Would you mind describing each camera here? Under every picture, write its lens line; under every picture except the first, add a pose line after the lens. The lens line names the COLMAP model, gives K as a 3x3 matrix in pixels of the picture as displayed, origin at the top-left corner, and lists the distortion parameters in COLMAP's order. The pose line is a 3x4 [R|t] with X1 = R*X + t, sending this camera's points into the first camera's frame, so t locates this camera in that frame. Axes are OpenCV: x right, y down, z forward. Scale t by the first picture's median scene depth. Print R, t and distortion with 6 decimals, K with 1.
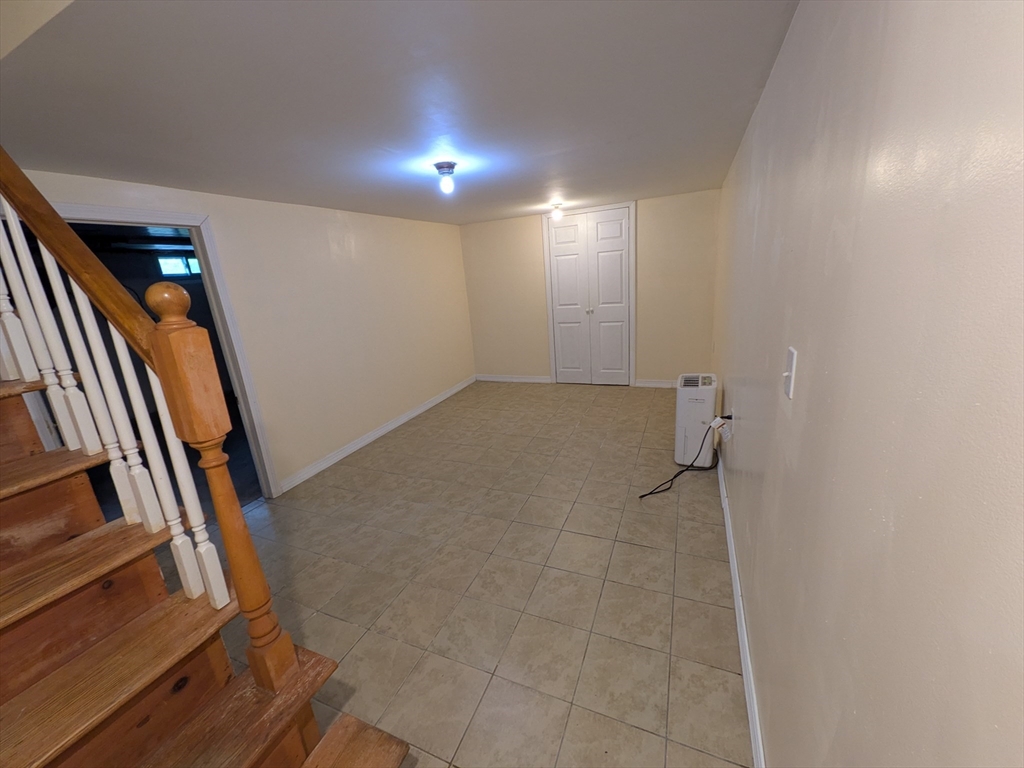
lens RADIAL K [[400.2, 0, 510.4], [0, 400.2, 388.3], [0, 0, 1]] dist [0.003551, 0.000095]
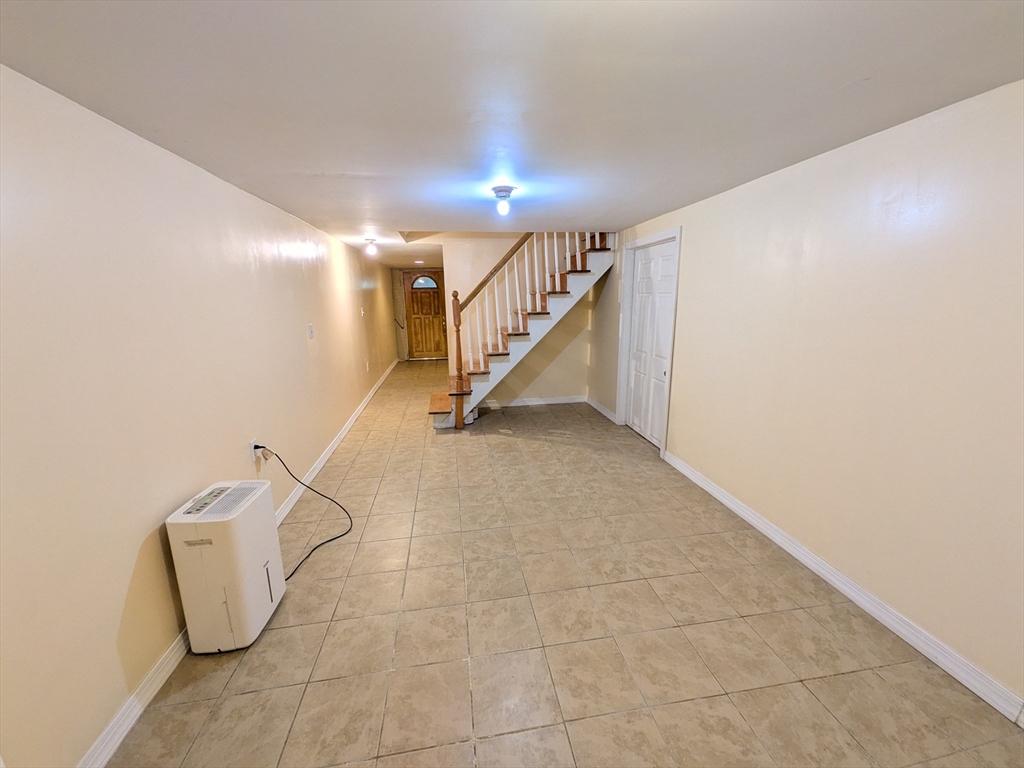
lens RADIAL K [[400.2, 0, 510.4], [0, 400.2, 388.3], [0, 0, 1]] dist [0.003551, 0.000095]
pose [[-0.841794, 0.209516, -0.497479, 0.355719], [-0.069409, 0.871938, 0.484671, -0.464487], [0.535317, 0.442523, -0.719451, 1.528100]]
